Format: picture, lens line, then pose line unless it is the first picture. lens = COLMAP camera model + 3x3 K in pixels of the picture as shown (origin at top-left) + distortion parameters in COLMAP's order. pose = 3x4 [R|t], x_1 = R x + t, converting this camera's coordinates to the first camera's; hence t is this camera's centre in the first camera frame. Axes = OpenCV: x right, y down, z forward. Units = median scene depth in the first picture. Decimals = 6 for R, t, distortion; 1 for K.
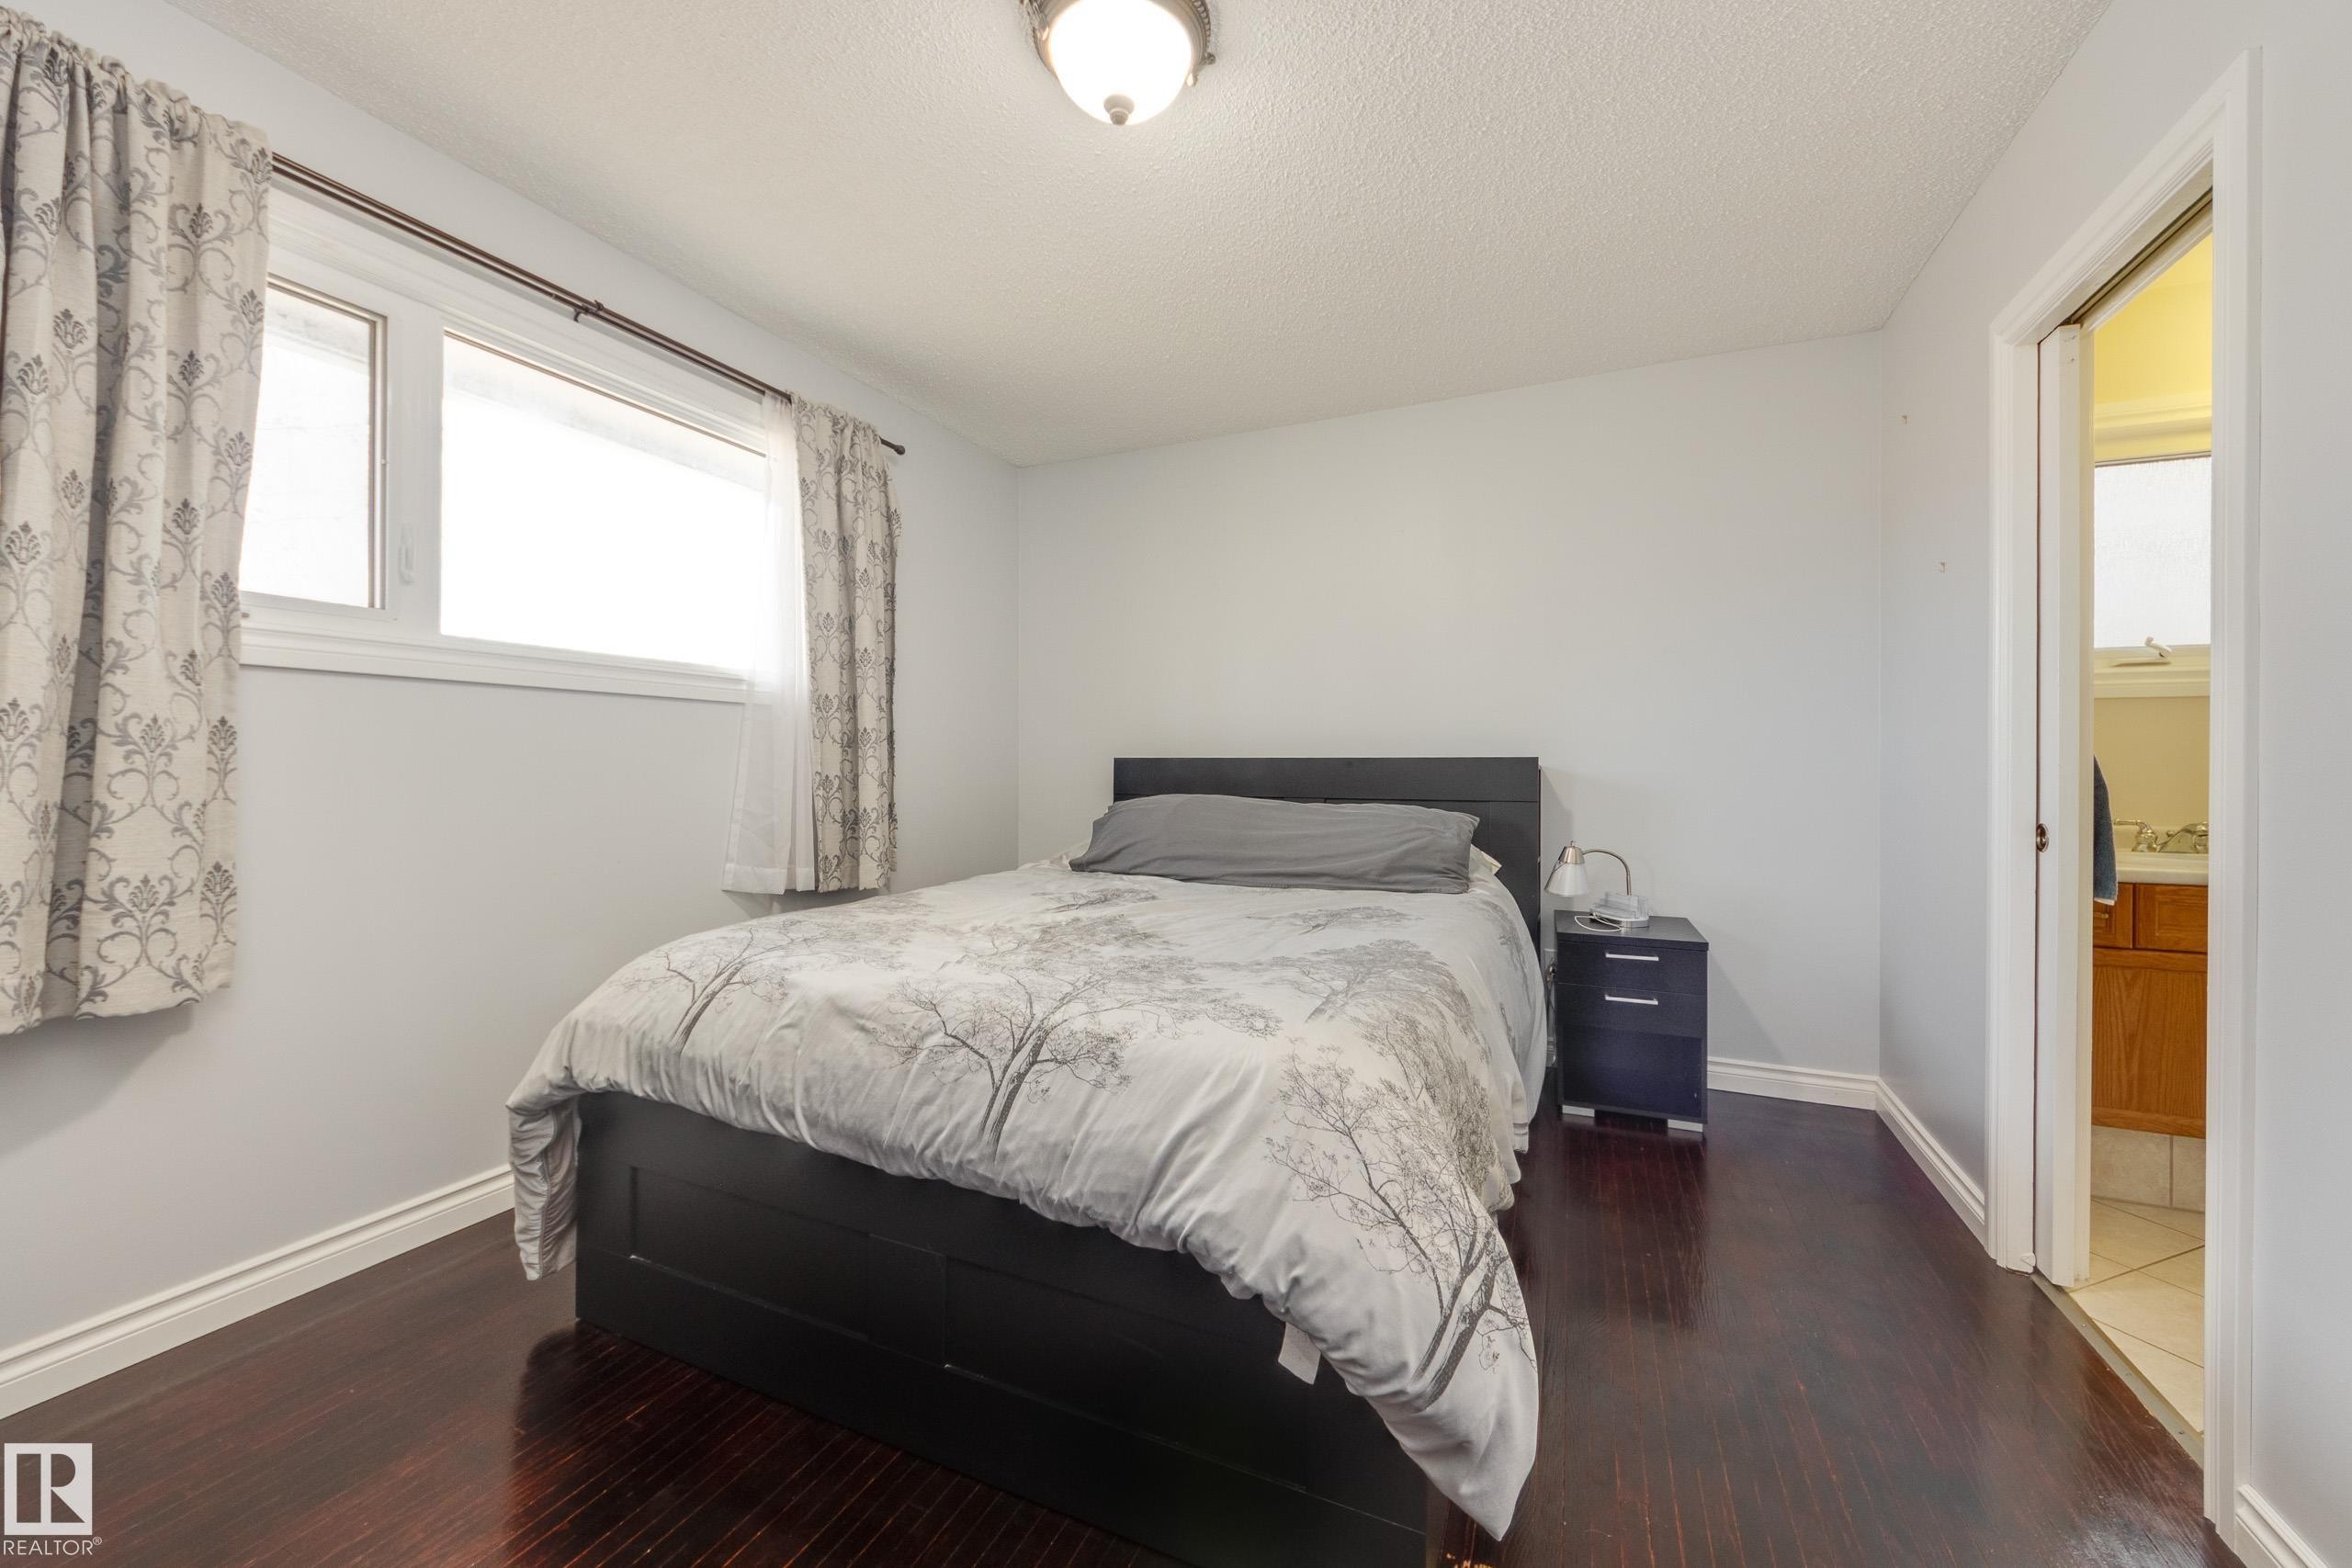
lens RADIAL K [[898.3, 0, 1176.1], [0, 898.3, 776.7], [0, 0, 1]] dist [0.008229, -0.000065]
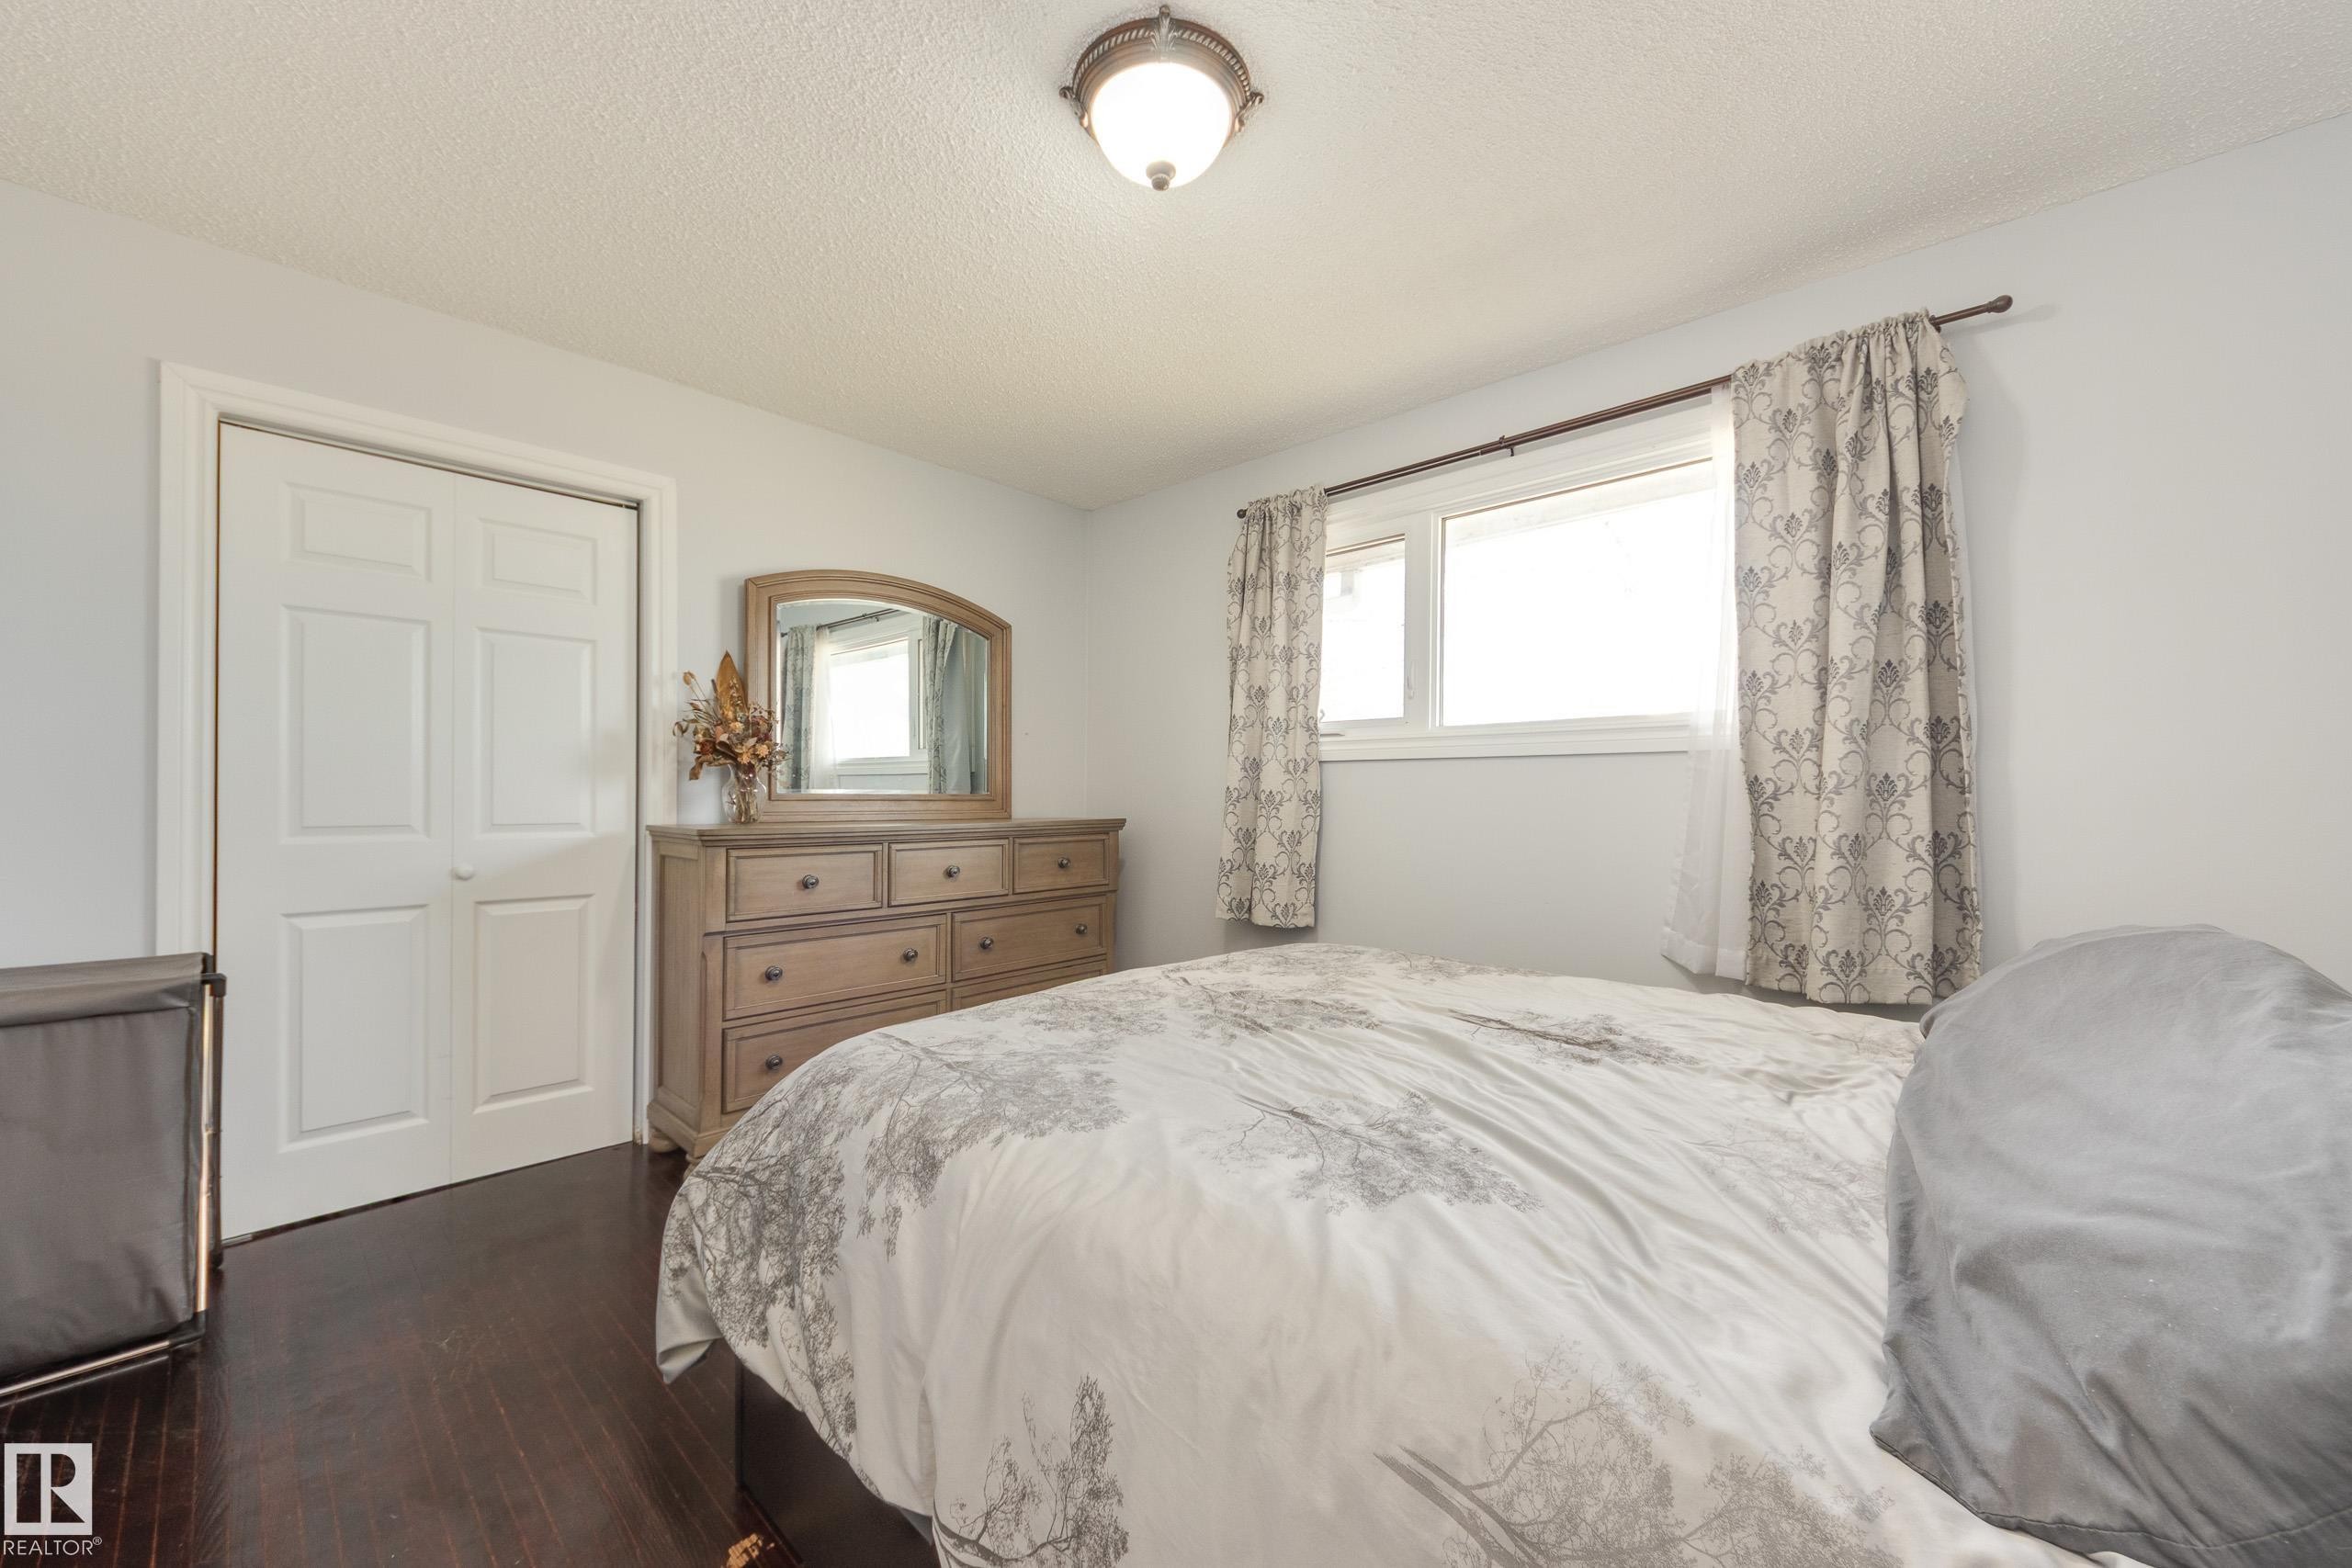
lens RADIAL K [[898.3, 0, 1176.1], [0, 898.3, 776.7], [0, 0, 1]] dist [0.008229, -0.000065]
pose [[-0.330061, -0.014965, -0.943841, 0.662886], [-0.010566, 0.999870, -0.012158, -0.048325], [0.943900, 0.005959, -0.330177, 1.009437]]
